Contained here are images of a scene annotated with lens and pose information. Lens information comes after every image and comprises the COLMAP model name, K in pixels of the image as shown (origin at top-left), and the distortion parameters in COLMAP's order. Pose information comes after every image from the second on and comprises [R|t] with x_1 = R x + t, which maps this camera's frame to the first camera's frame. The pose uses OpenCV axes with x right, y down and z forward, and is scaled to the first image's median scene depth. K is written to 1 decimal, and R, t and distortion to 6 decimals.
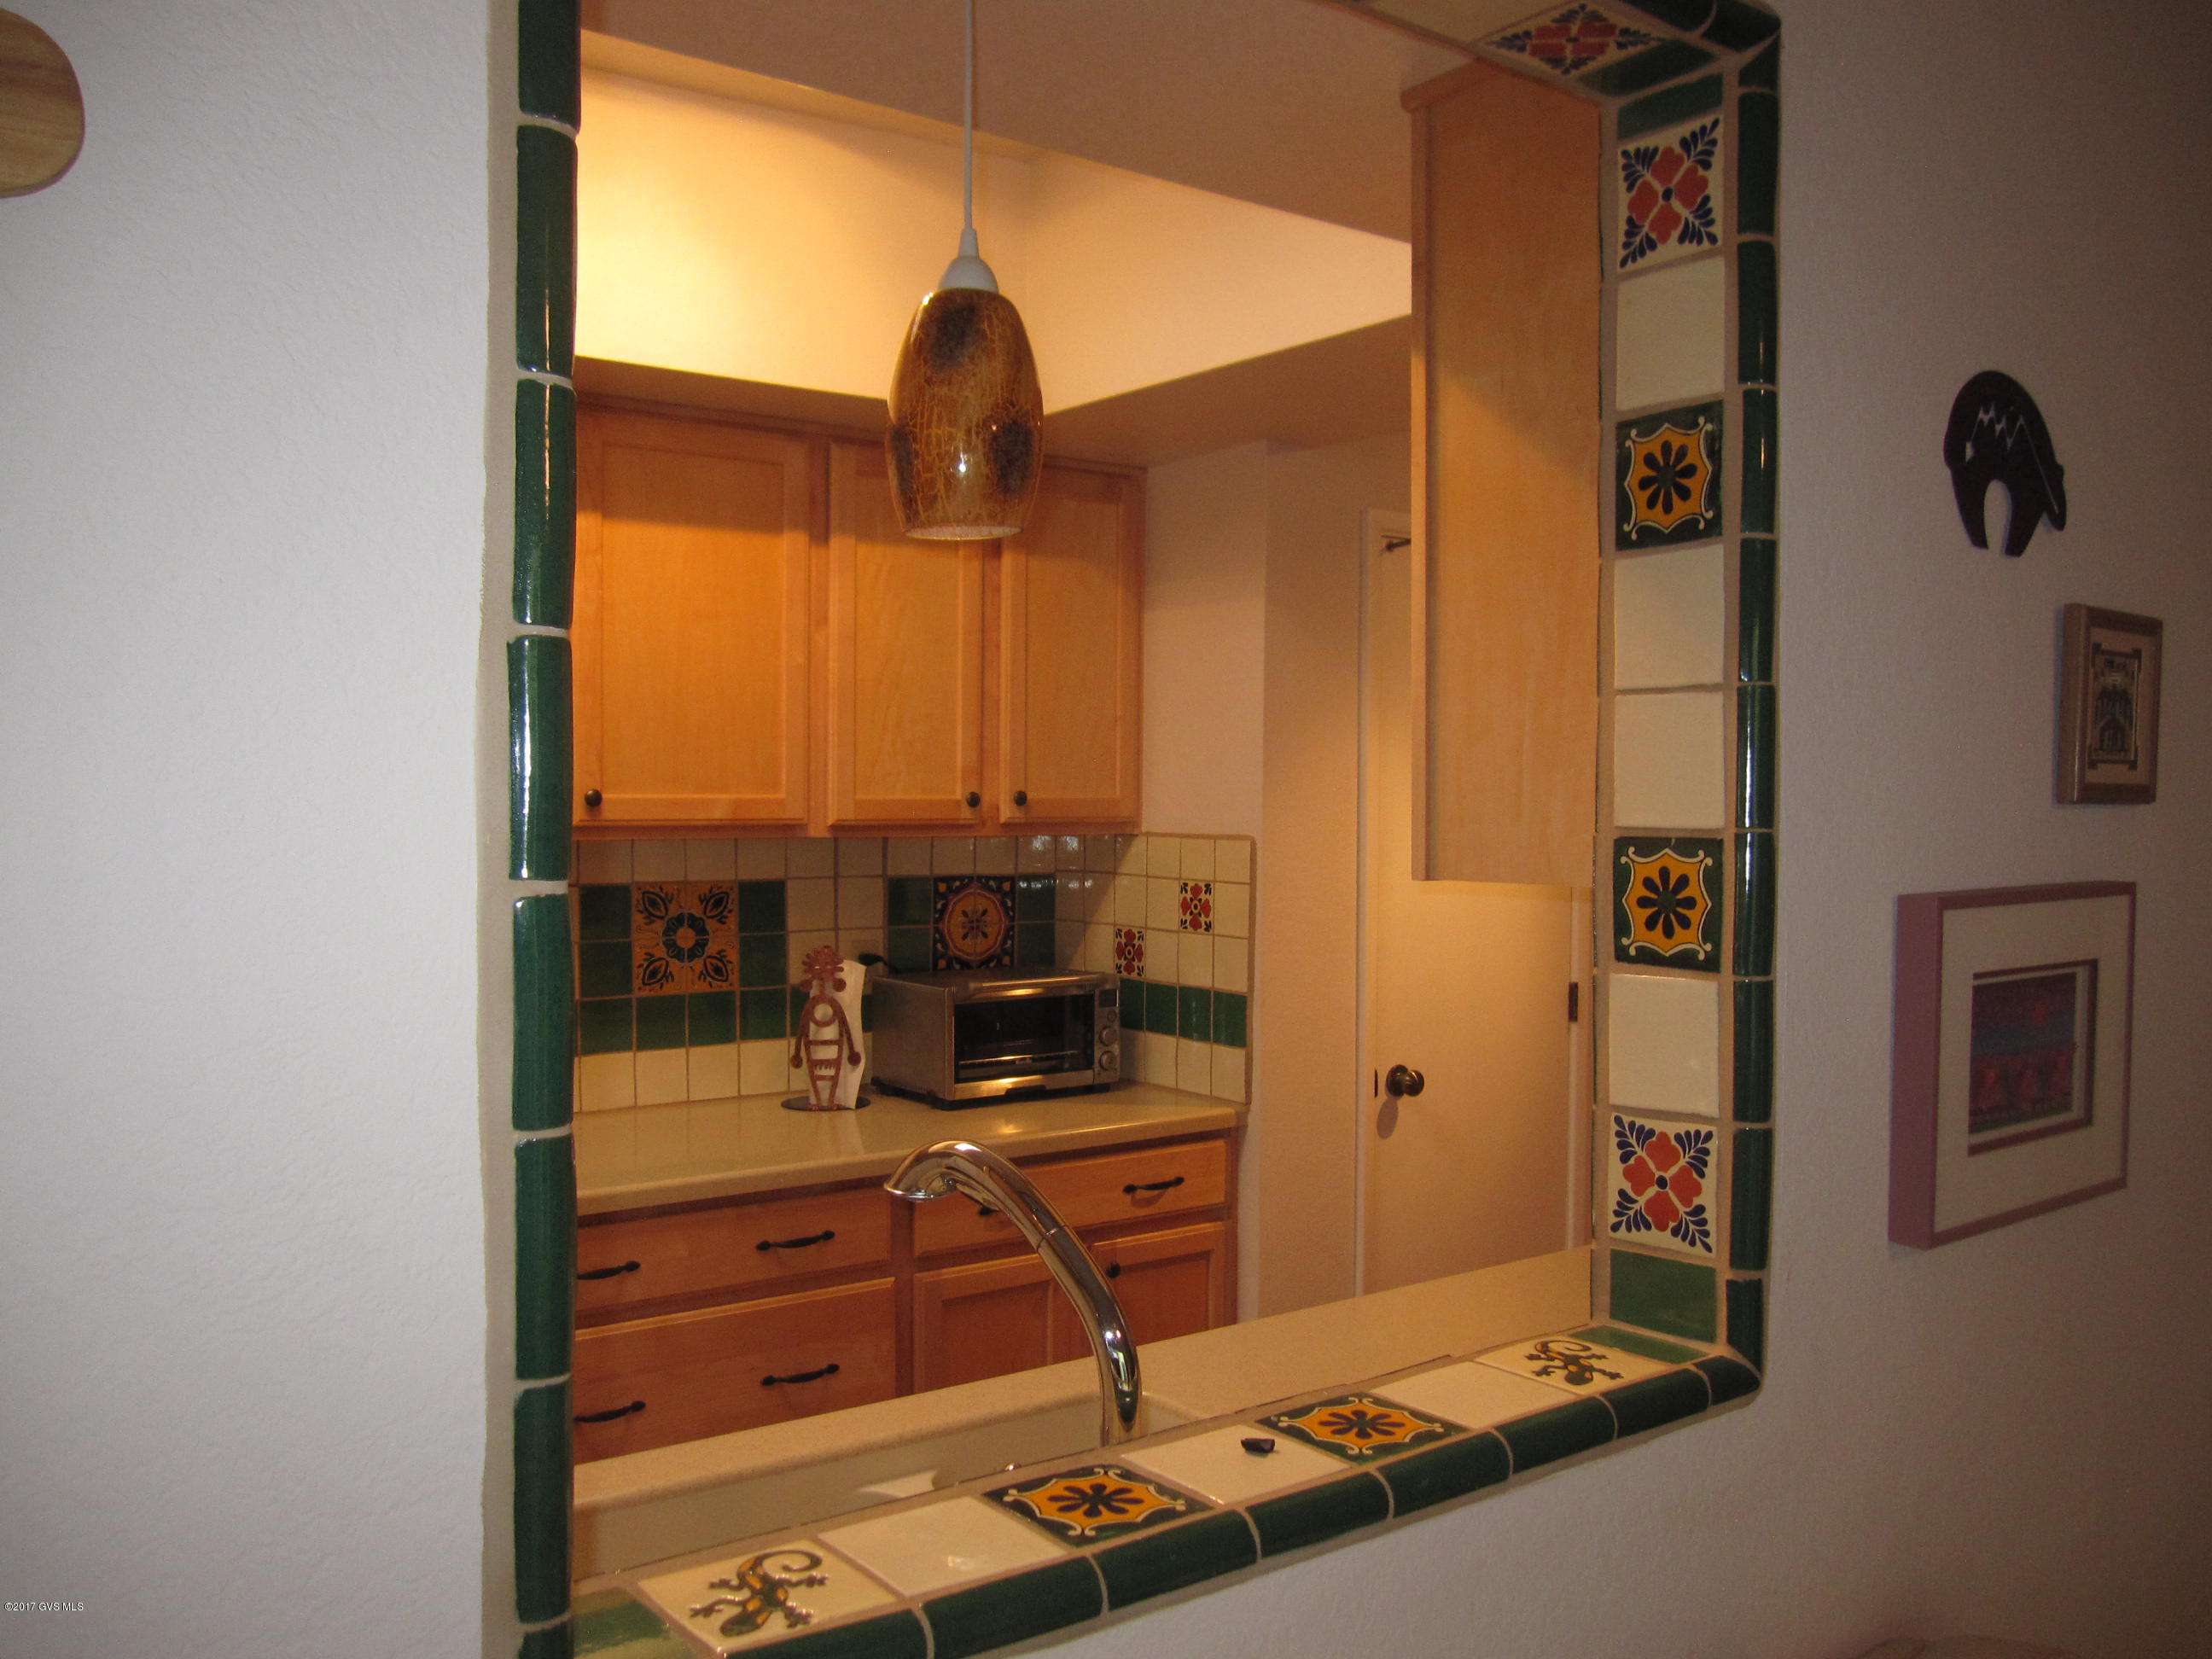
lens RADIAL K [[1831.4, 0, 1106.0], [0, 1831.4, 829.5], [0, 0, 1]] dist [-0.074441, 0.043277]
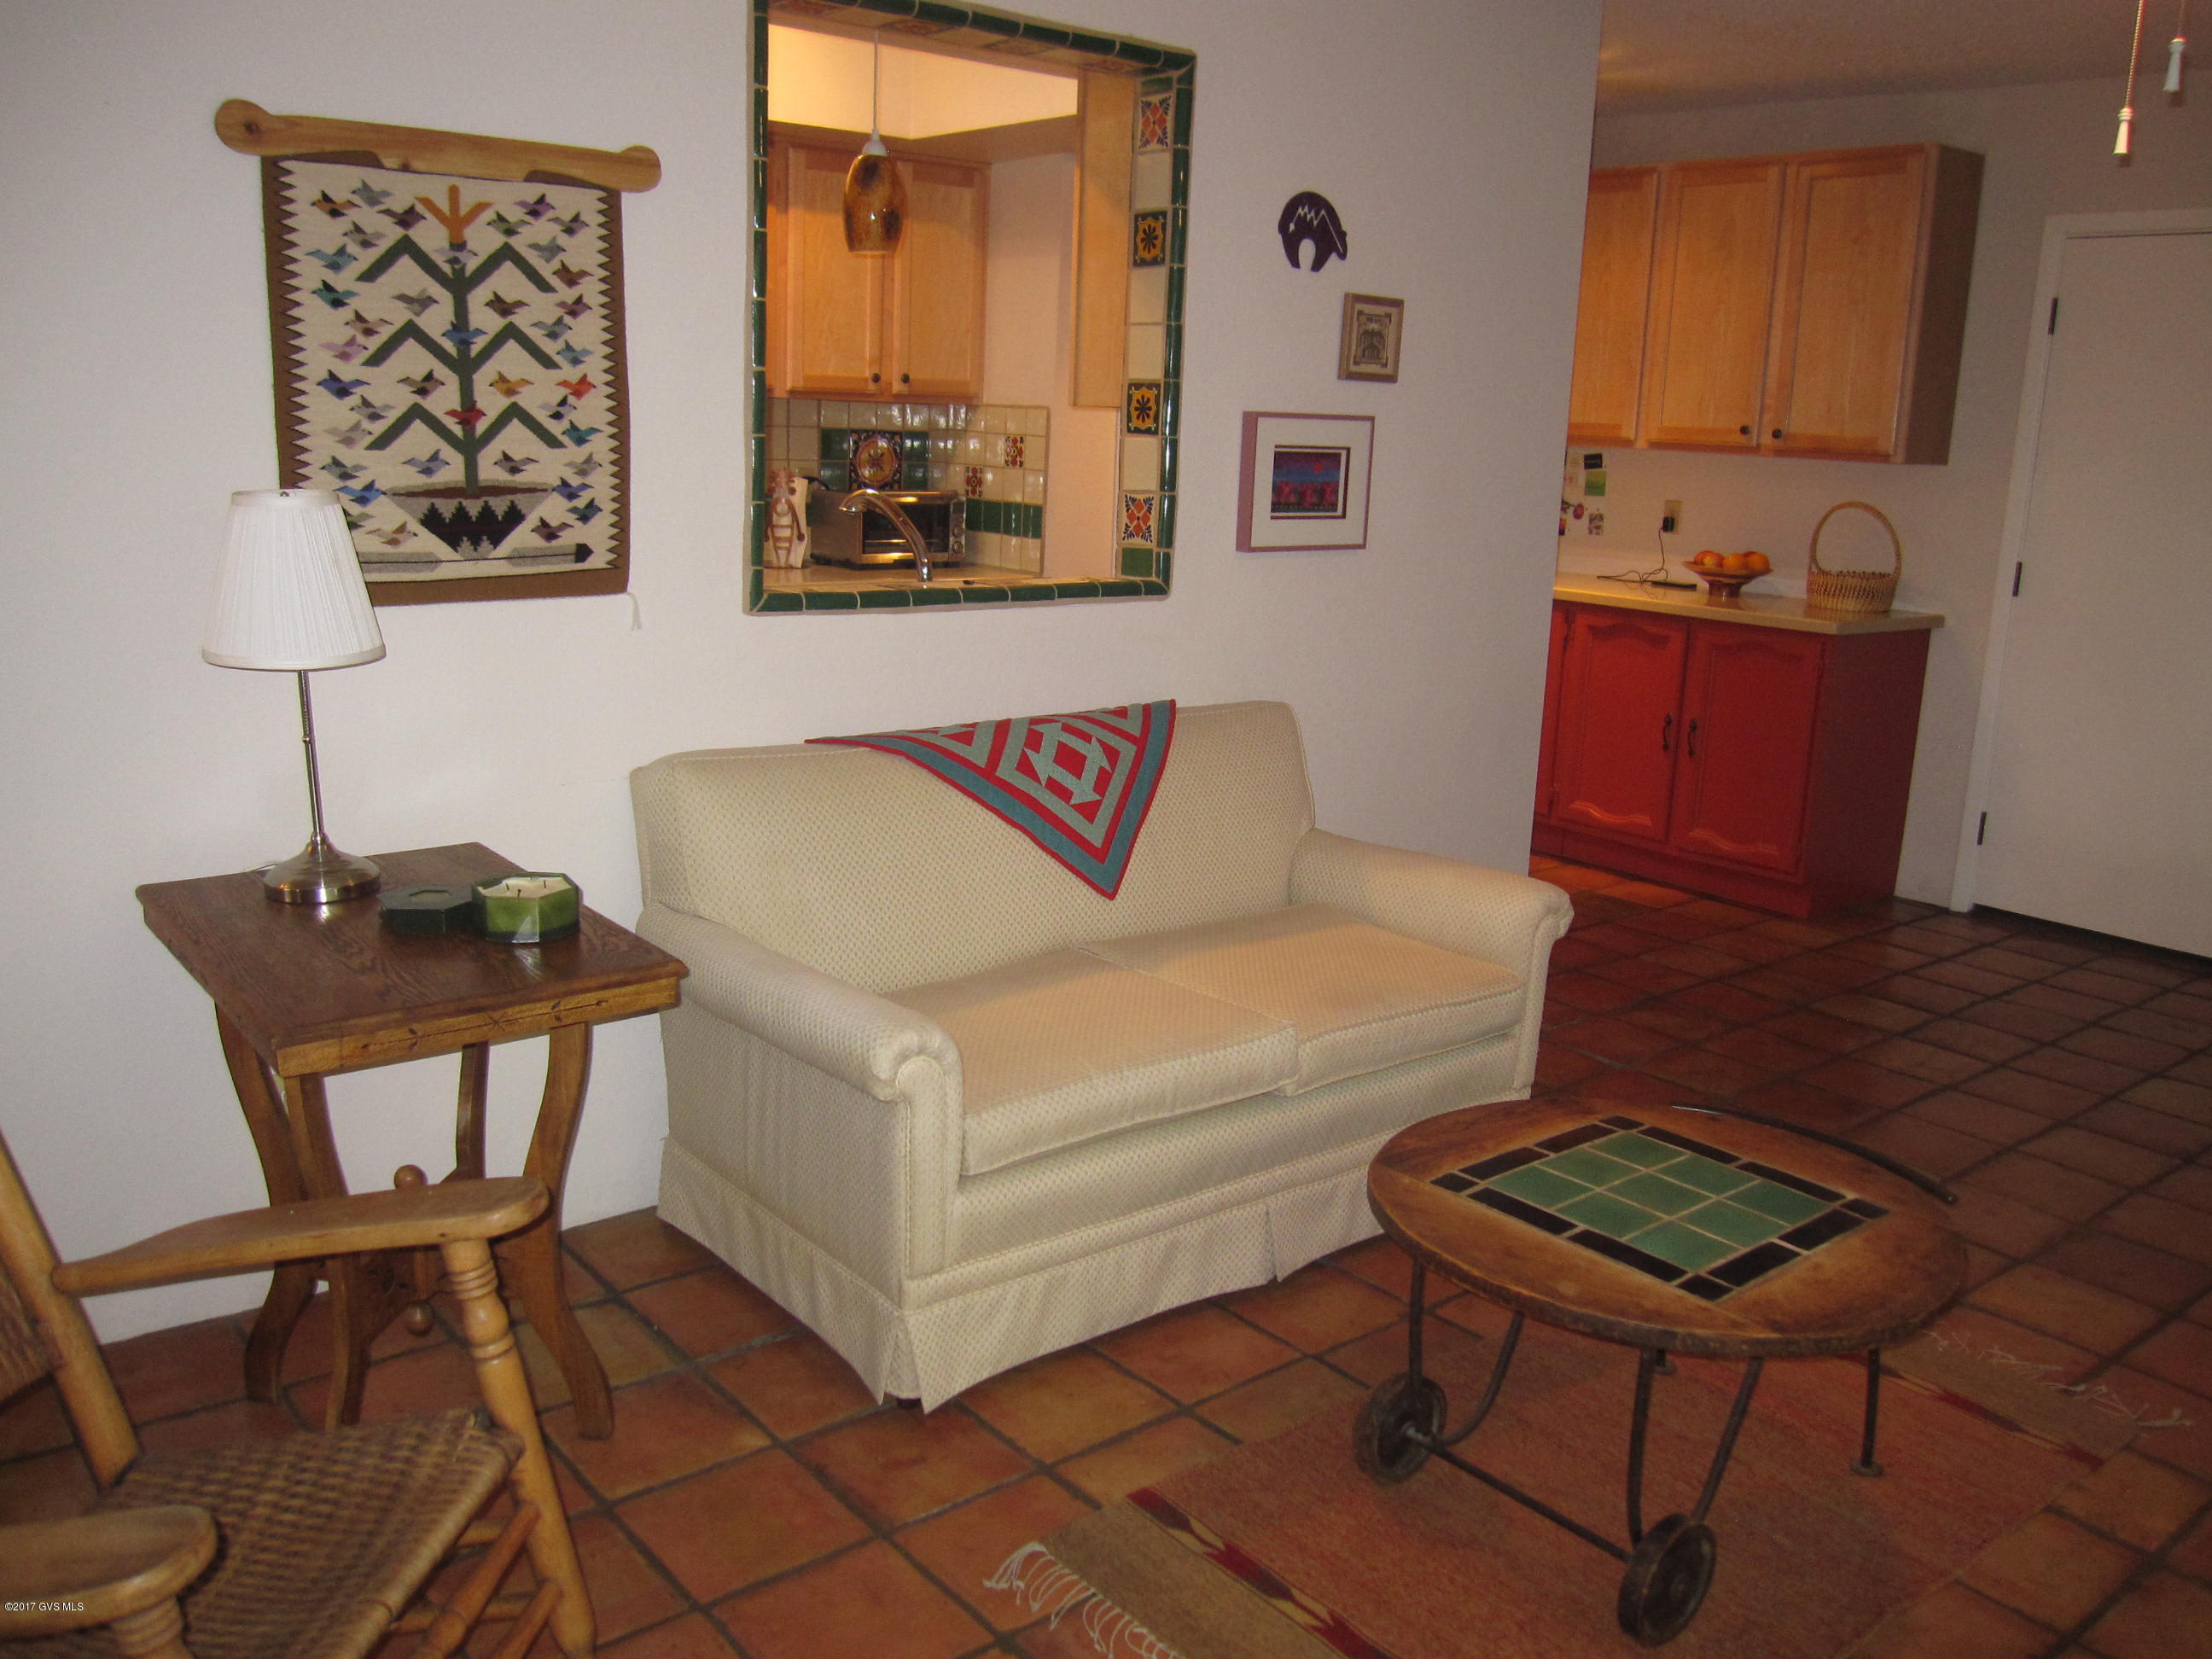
lens RADIAL K [[1831.4, 0, 1106.0], [0, 1831.4, 829.5], [0, 0, 1]] dist [-0.074441, 0.043277]
pose [[0.998232, 0.021459, 0.055431, 0.108544], [-0.032359, 0.978444, 0.203961, 0.085663], [-0.049859, -0.205394, 0.977408, -1.443787]]
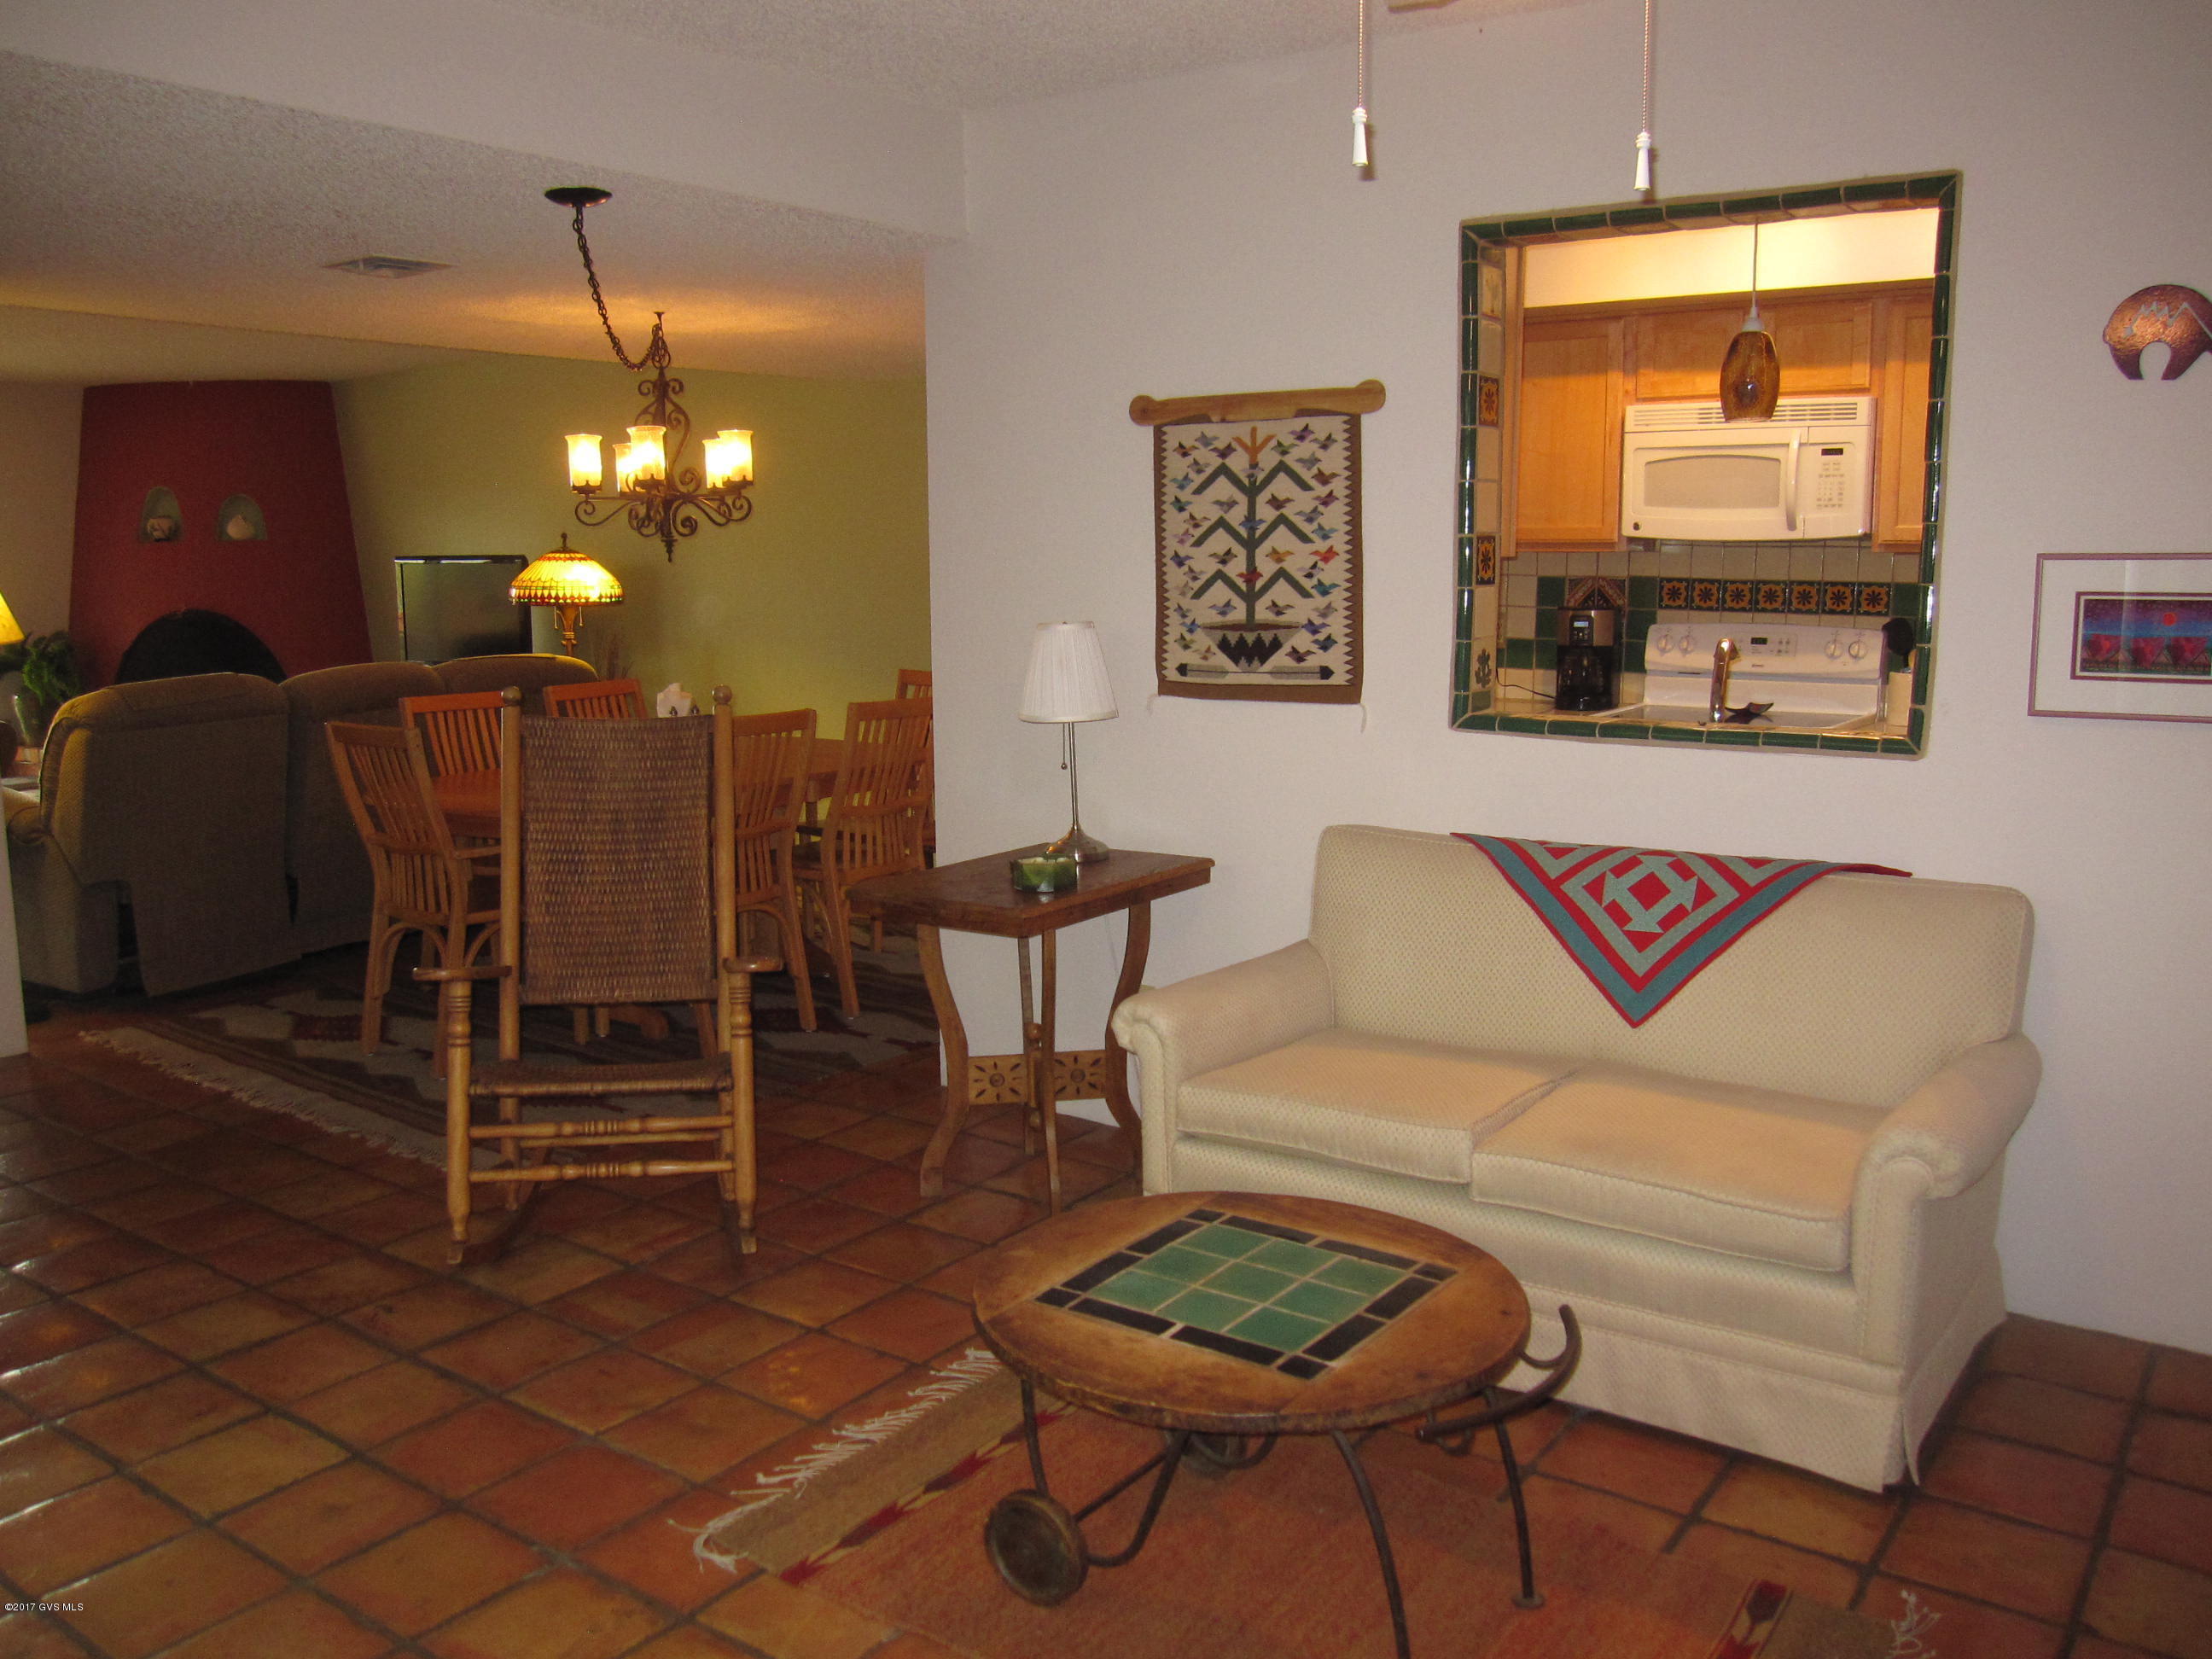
lens RADIAL K [[1831.4, 0, 1106.0], [0, 1831.4, 829.5], [0, 0, 1]] dist [-0.074441, 0.043277]
pose [[0.303006, 0.135051, -0.943371, 1.979891], [-0.010031, 0.990305, 0.138548, 0.069662], [0.952936, -0.032518, 0.301423, -0.667295]]
